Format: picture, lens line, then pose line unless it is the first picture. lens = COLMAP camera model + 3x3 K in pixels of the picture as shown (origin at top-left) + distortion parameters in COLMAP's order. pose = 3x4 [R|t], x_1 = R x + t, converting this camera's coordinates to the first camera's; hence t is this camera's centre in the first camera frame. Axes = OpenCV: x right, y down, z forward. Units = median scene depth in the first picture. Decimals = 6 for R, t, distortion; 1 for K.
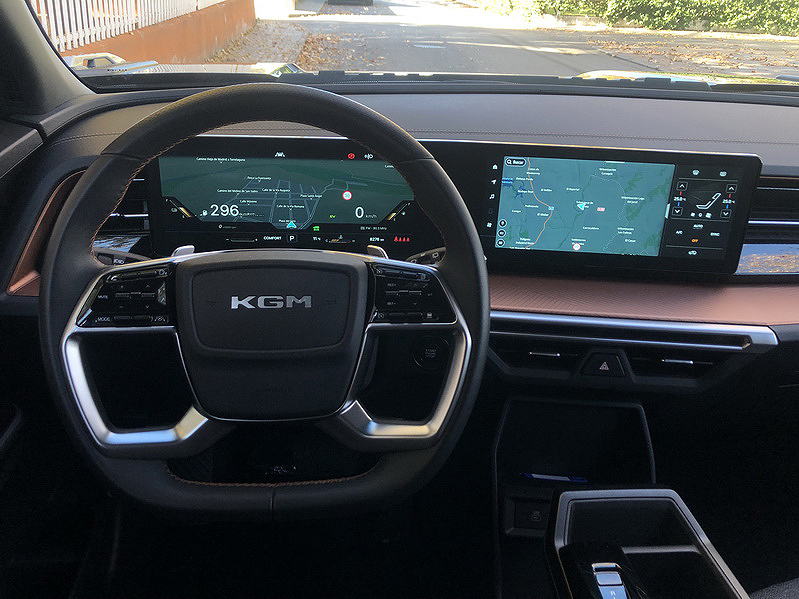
lens RADIAL K [[651.8, 0, 396.6], [0, 651.8, 304.3], [0, 0, 1]] dist [0.042504, -0.050777]
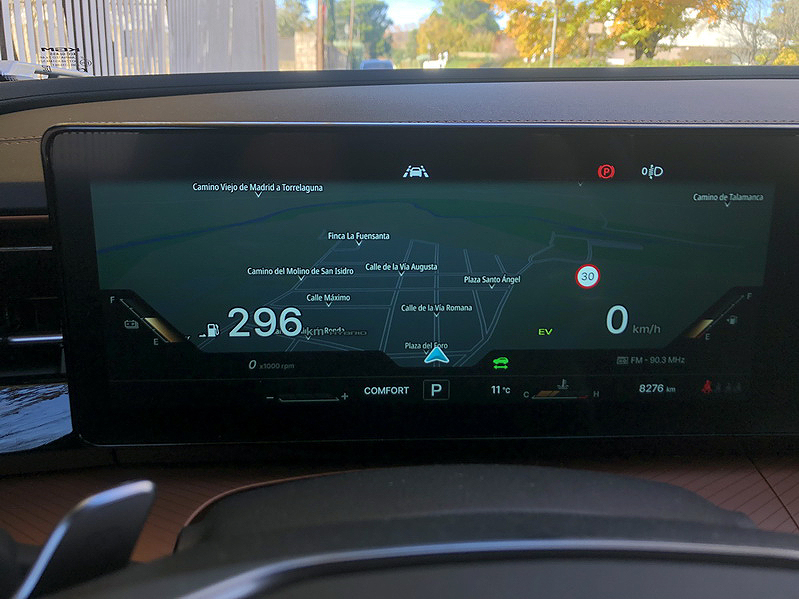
lens RADIAL K [[651.8, 0, 399.8], [0, 651.8, 295.6], [0, 0, 1]] dist [0.042504, -0.050777]
pose [[0.999109, -0.017542, -0.038383, -0.169297], [0.012126, 0.990491, -0.137039, -0.105576], [0.040422, 0.136452, 0.989822, 0.623865]]
